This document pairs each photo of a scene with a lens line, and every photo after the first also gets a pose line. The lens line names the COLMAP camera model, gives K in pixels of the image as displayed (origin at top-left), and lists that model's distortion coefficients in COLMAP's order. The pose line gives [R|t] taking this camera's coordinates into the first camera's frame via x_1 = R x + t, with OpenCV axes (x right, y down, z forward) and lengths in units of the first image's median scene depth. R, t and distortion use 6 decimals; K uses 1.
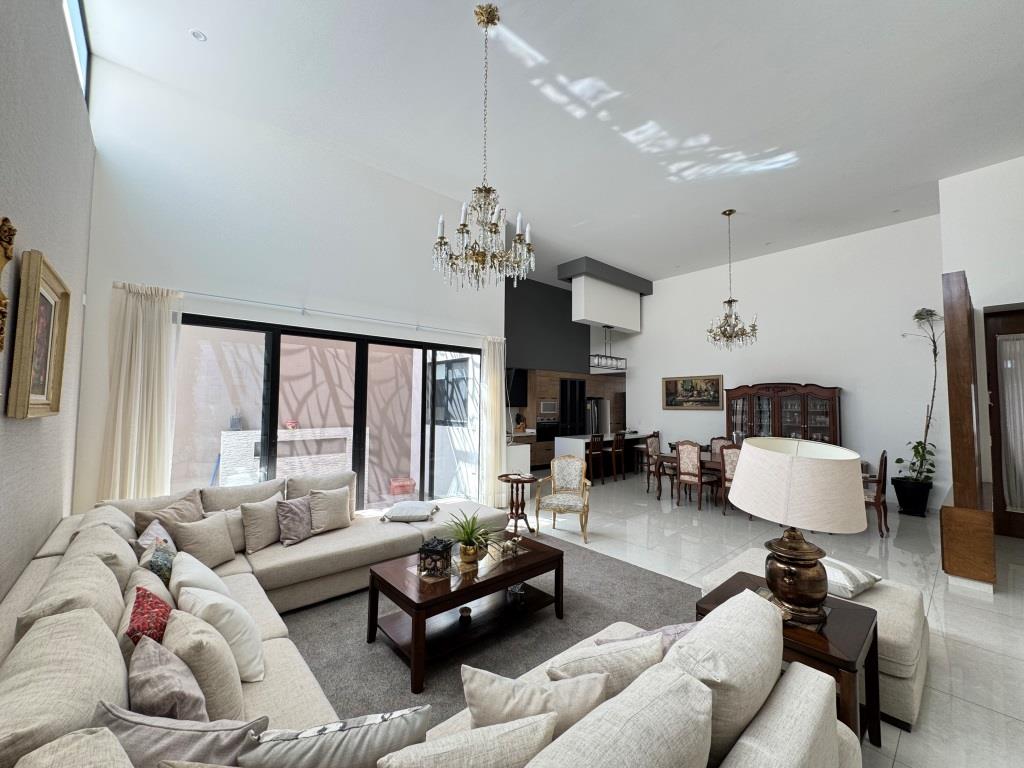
lens RADIAL K [[408.4, 0, 512.3], [0, 408.4, 383.2], [0, 0, 1]] dist [-0.001925, 0.000254]
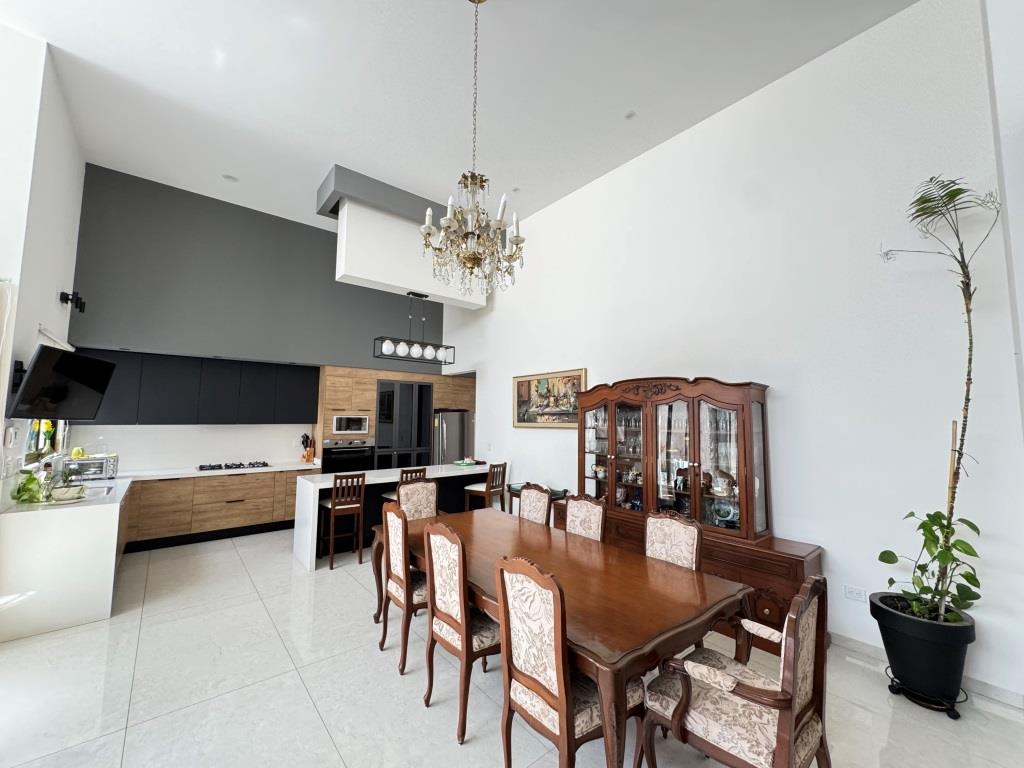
lens RADIAL K [[408.4, 0, 512.3], [0, 408.4, 383.2], [0, 0, 1]] dist [-0.001925, 0.000254]
pose [[0.999659, -0.004493, -0.025706, 0.723595], [0.003587, 0.999375, -0.035172, 0.035146], [0.025848, 0.035068, 0.999051, 0.712519]]
